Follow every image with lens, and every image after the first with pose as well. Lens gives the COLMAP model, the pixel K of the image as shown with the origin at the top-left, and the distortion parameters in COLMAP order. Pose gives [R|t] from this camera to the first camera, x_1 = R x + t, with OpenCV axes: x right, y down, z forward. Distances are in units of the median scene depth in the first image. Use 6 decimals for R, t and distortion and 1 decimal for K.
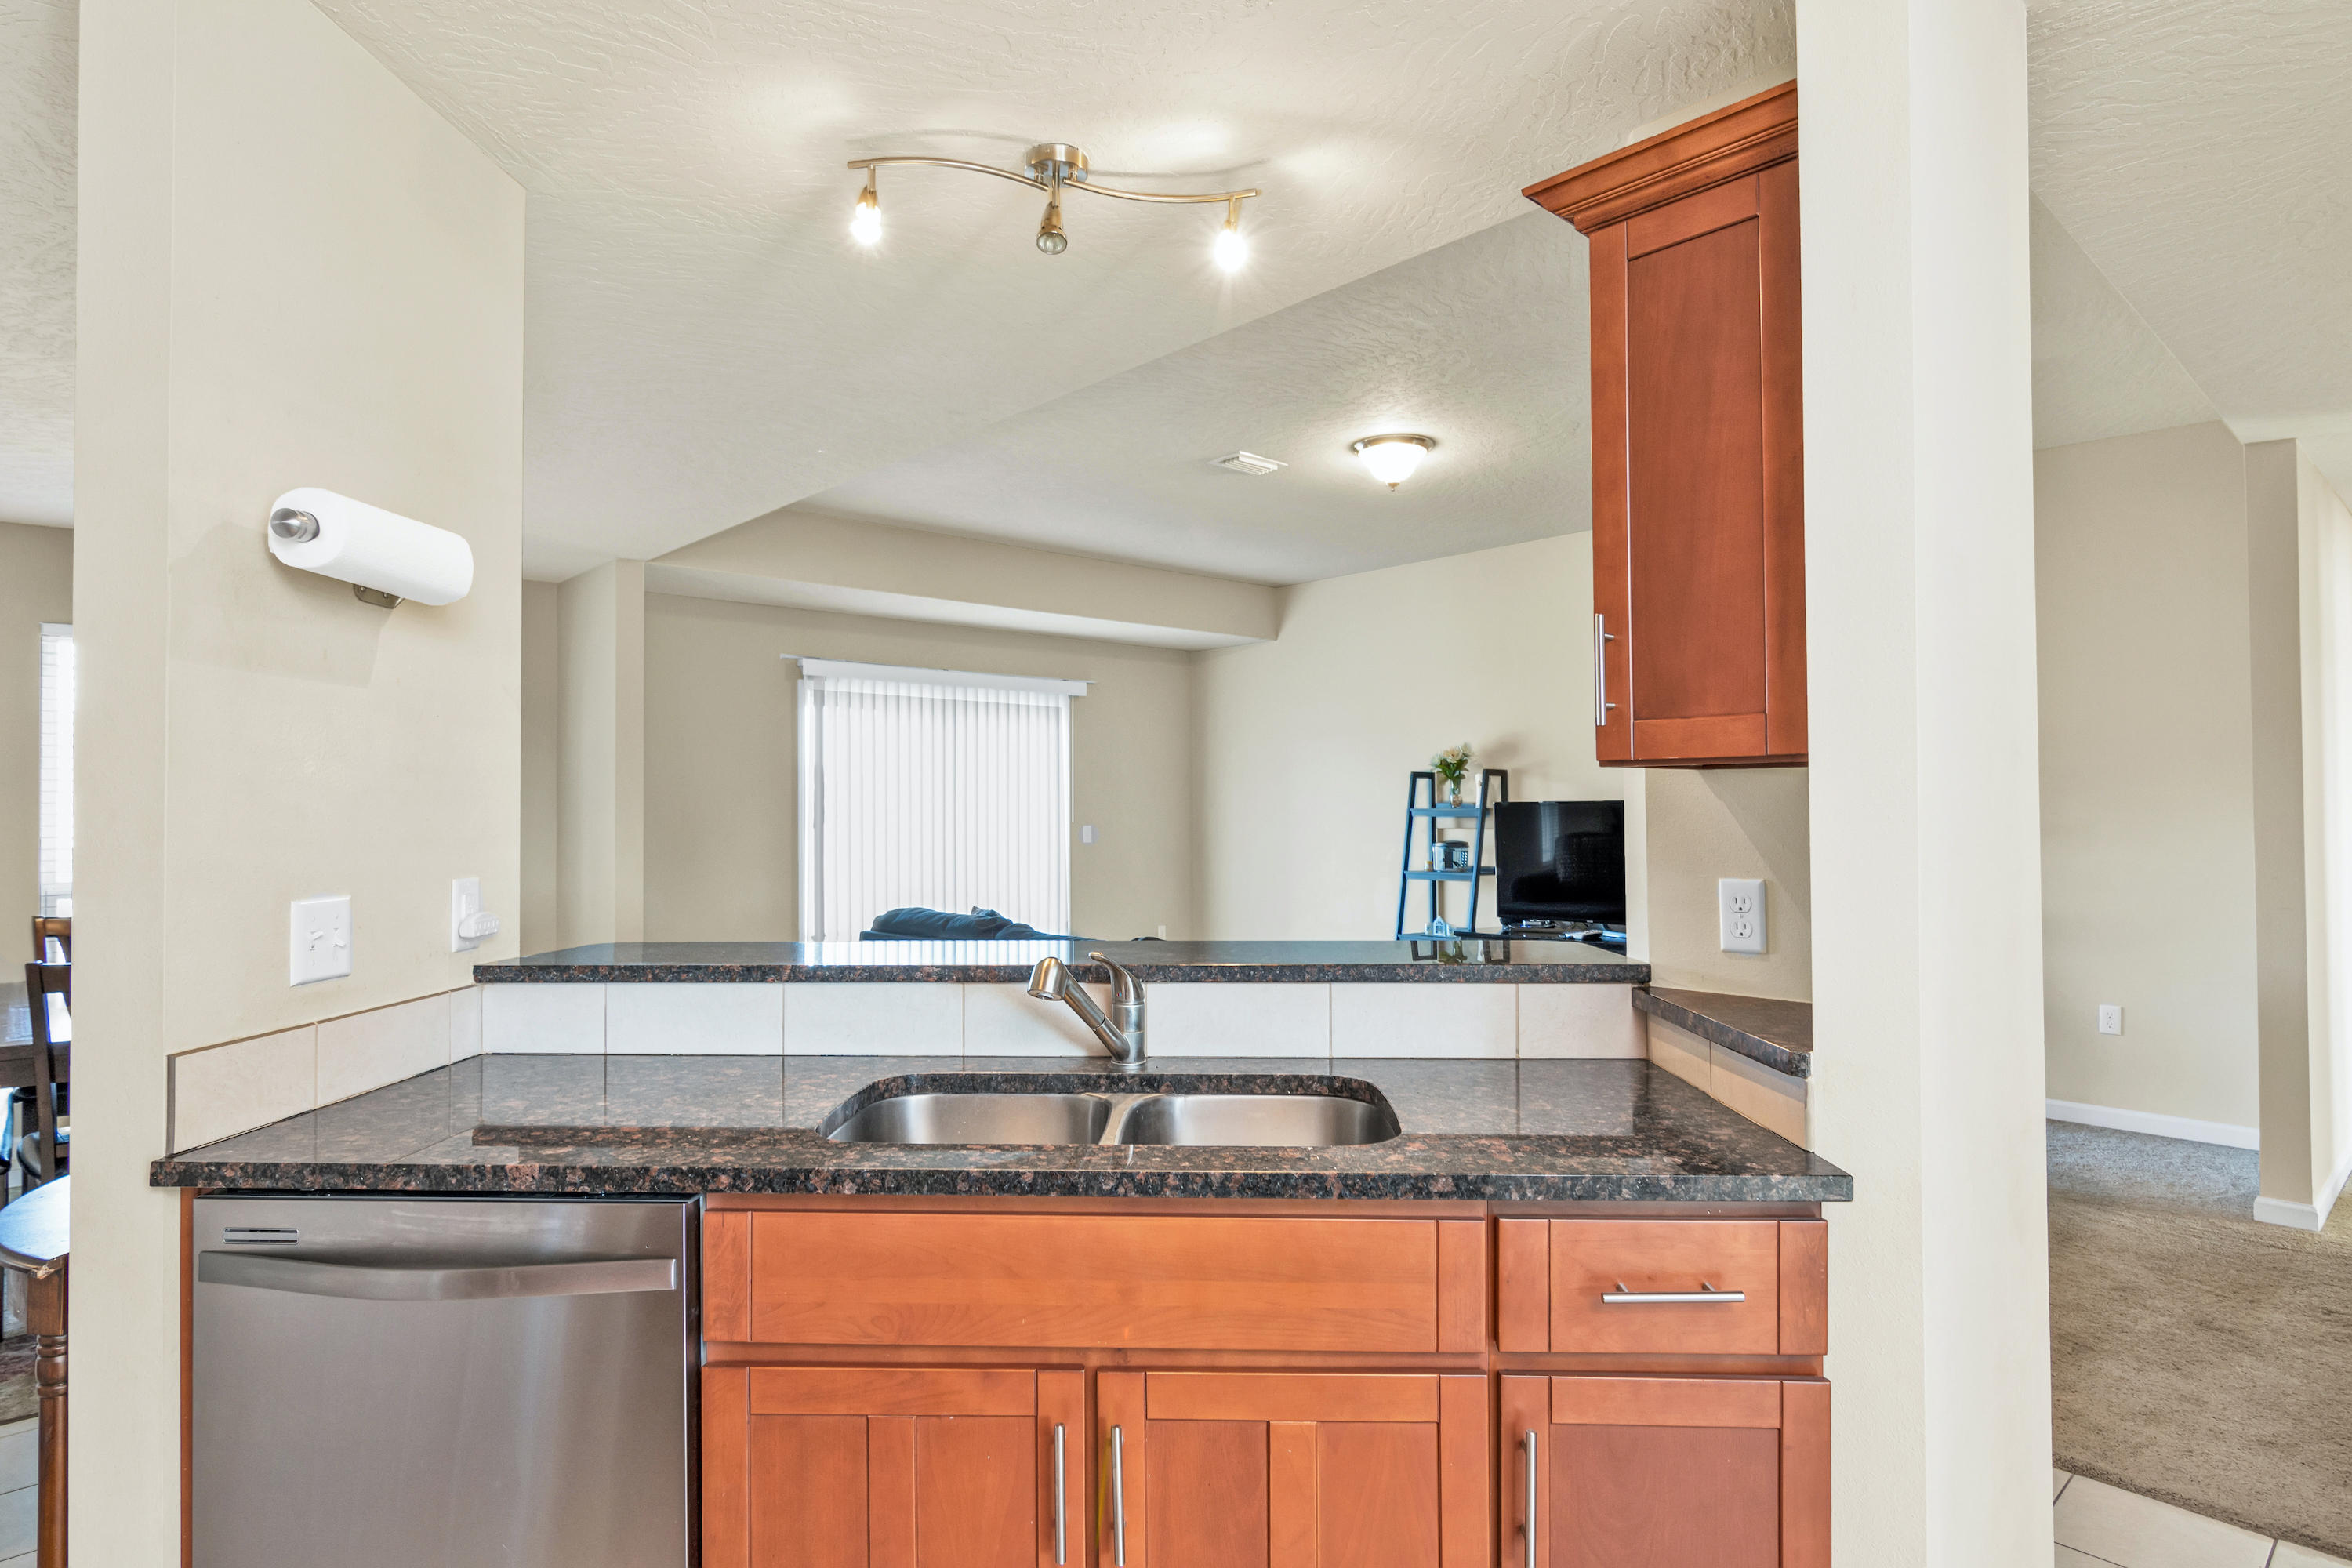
lens RADIAL K [[1265.5, 0, 1177.8], [0, 1265.5, 787.5], [0, 0, 1]] dist [0.004135, 0.001631]
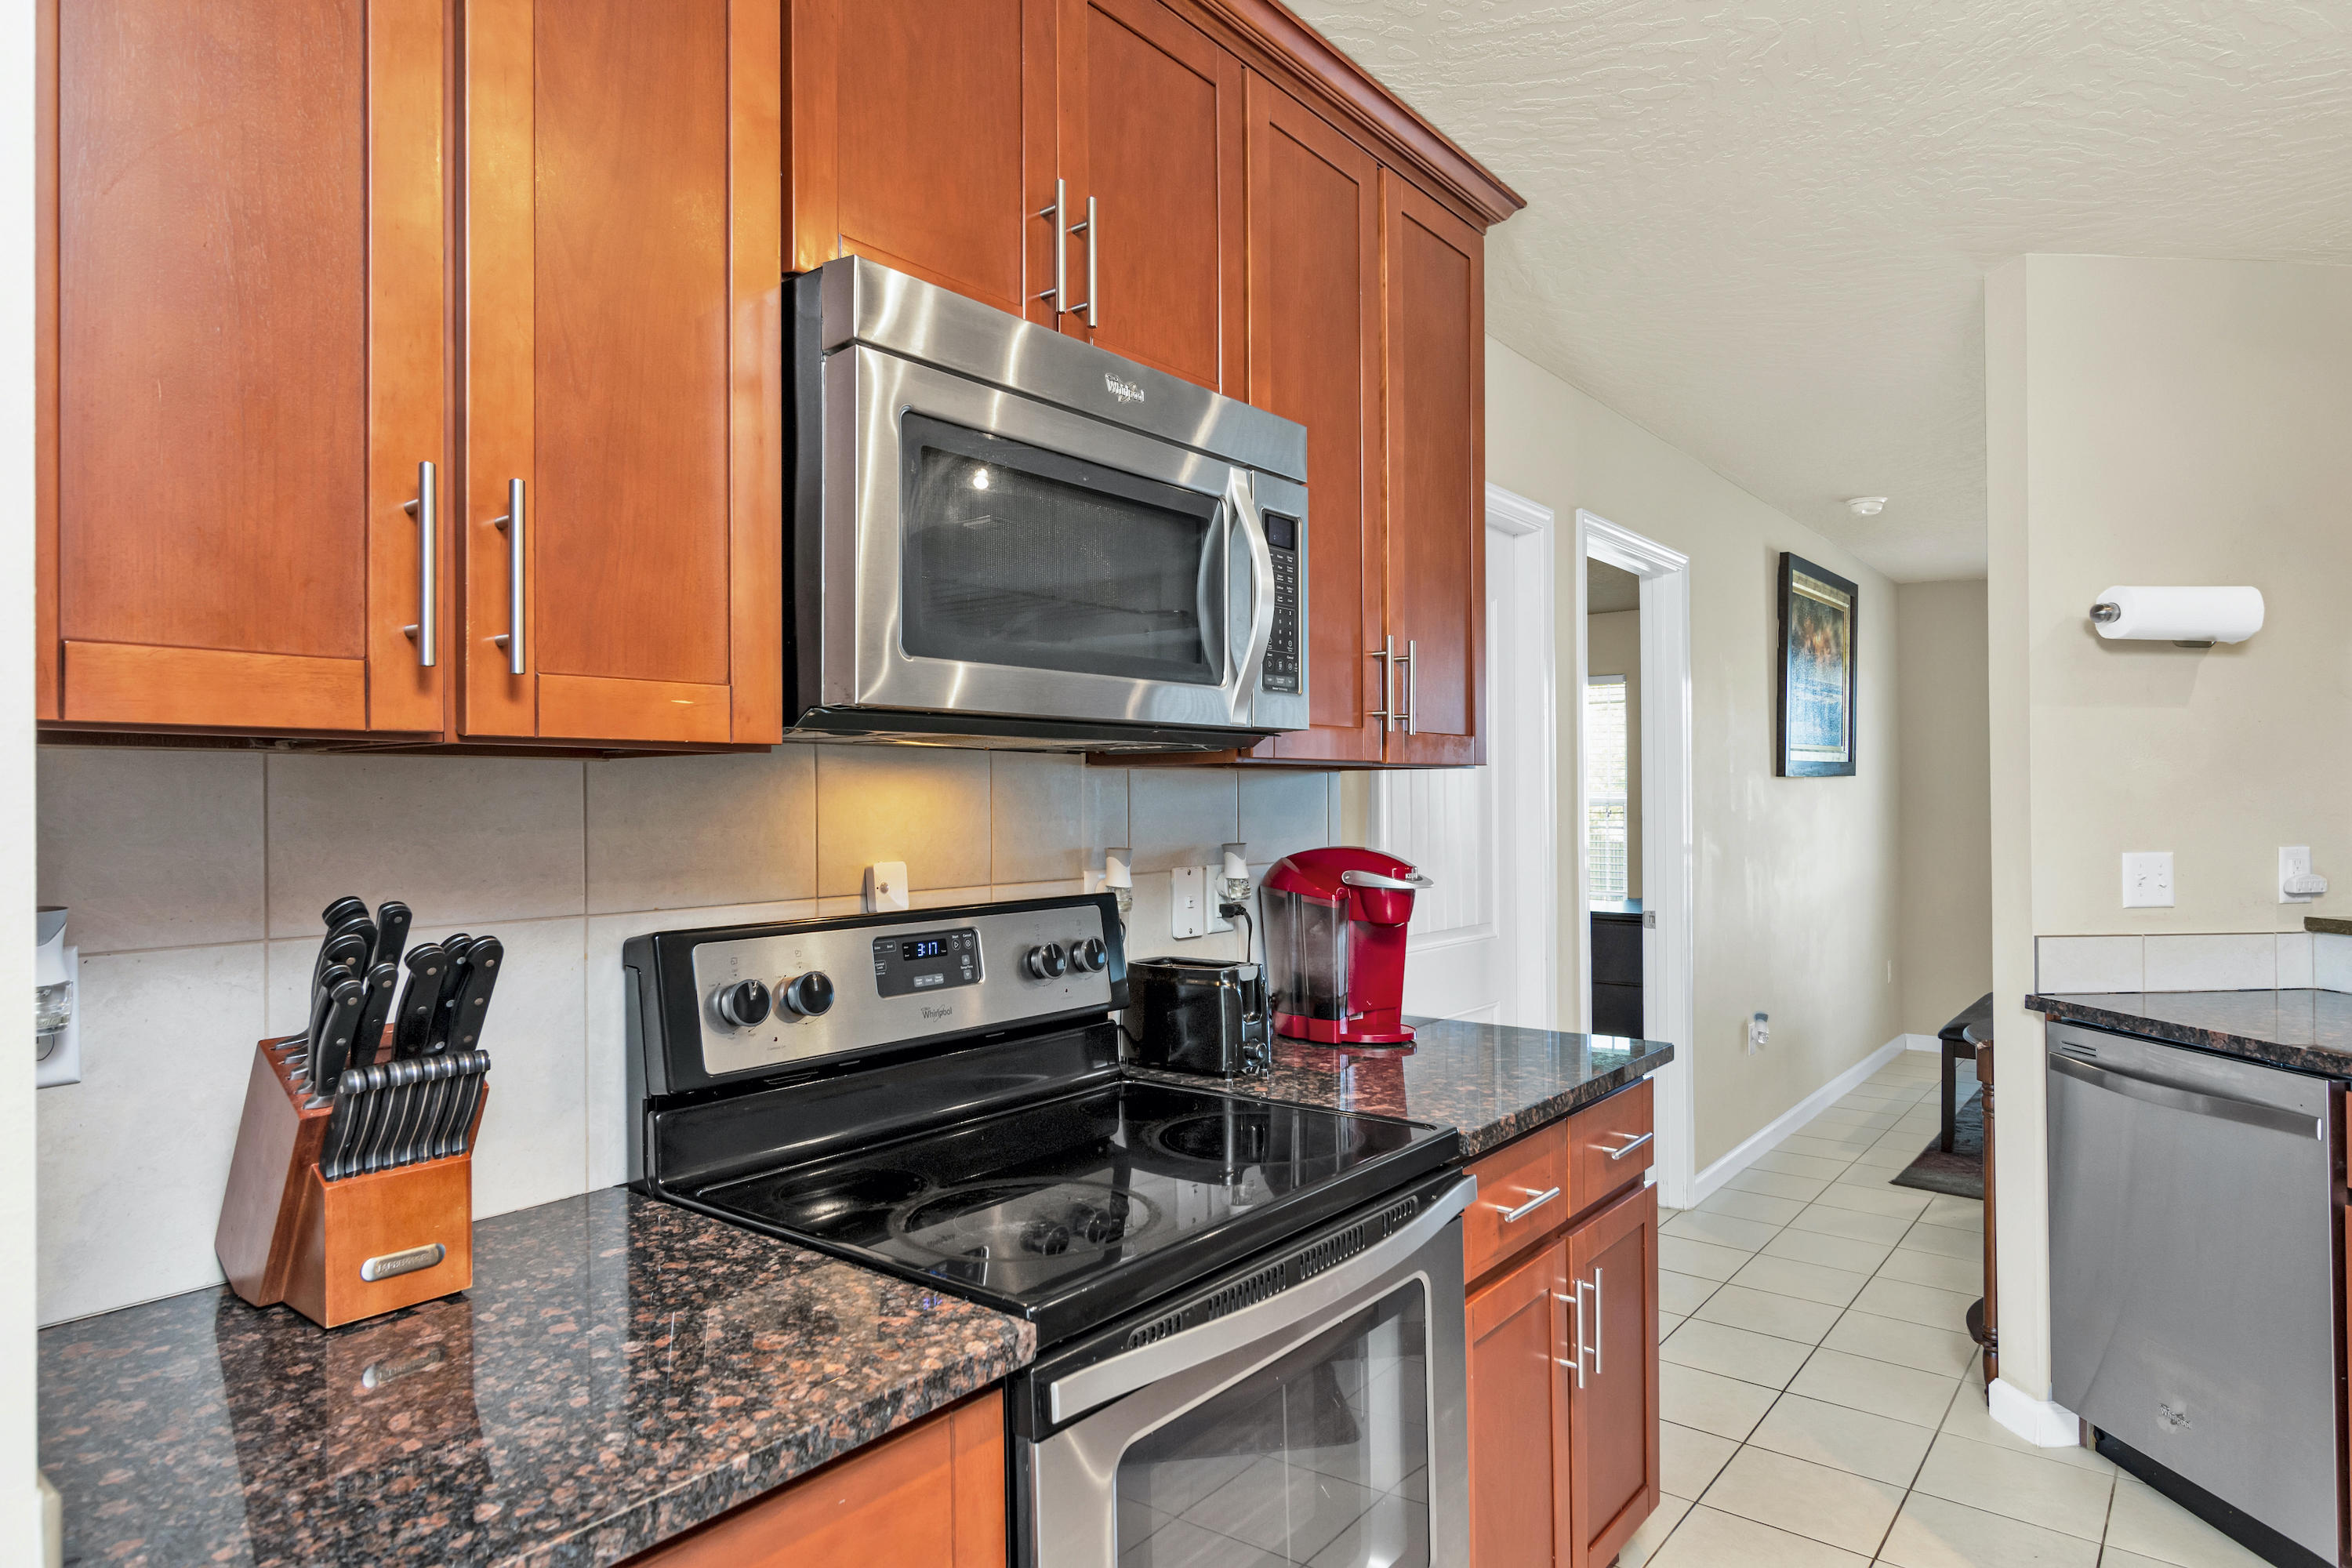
lens RADIAL K [[1345.0, 0, 1170.4], [0, 1345.0, 791.8], [0, 0, 1]] dist [0.003029, 0.003069]
pose [[0.156546, -0.002032, -0.987669, 0.189930], [0.021759, 0.999762, 0.001392, -0.002979], [0.987431, -0.021709, 0.156552, -0.101340]]
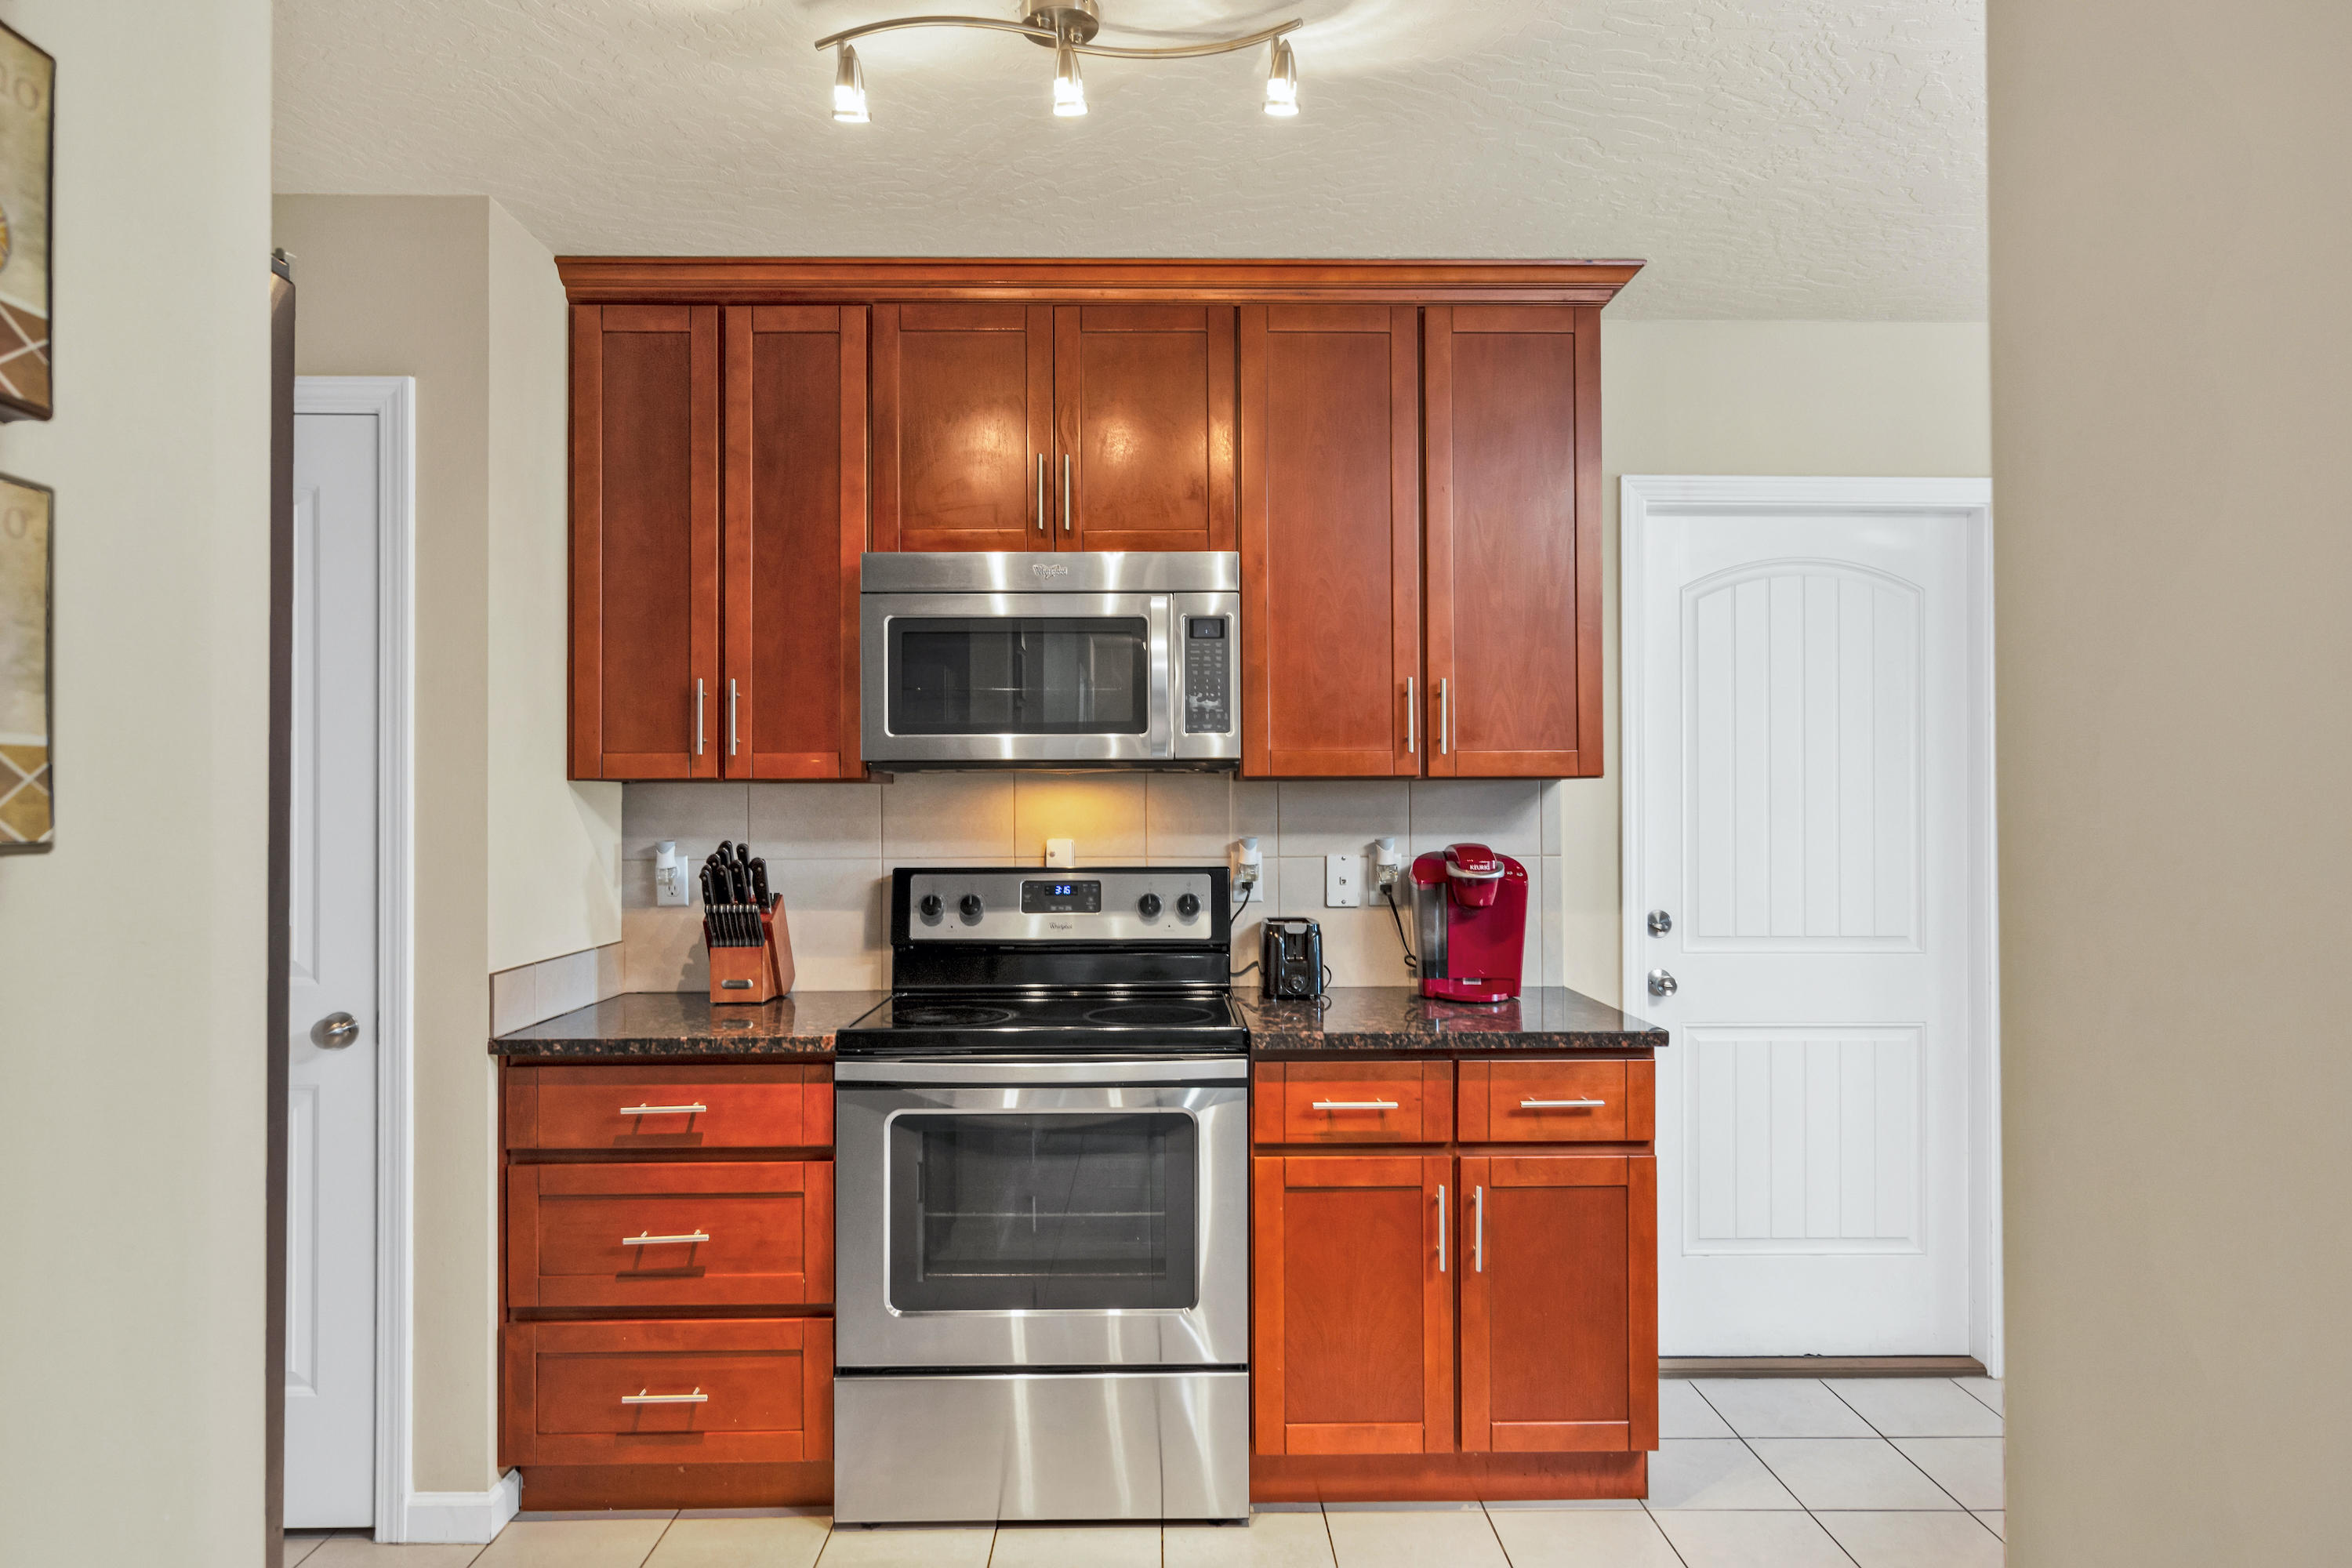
lens RADIAL K [[1497.9, 0, 1184.6], [0, 1497.9, 781.0], [0, 0, 1]] dist [-0.000030, 0.000058]
pose [[-0.661883, 0.000269, -0.749607, 0.275469], [0.017957, 0.999719, -0.015497, -0.000940], [0.749392, -0.023718, -0.661701, 0.268998]]
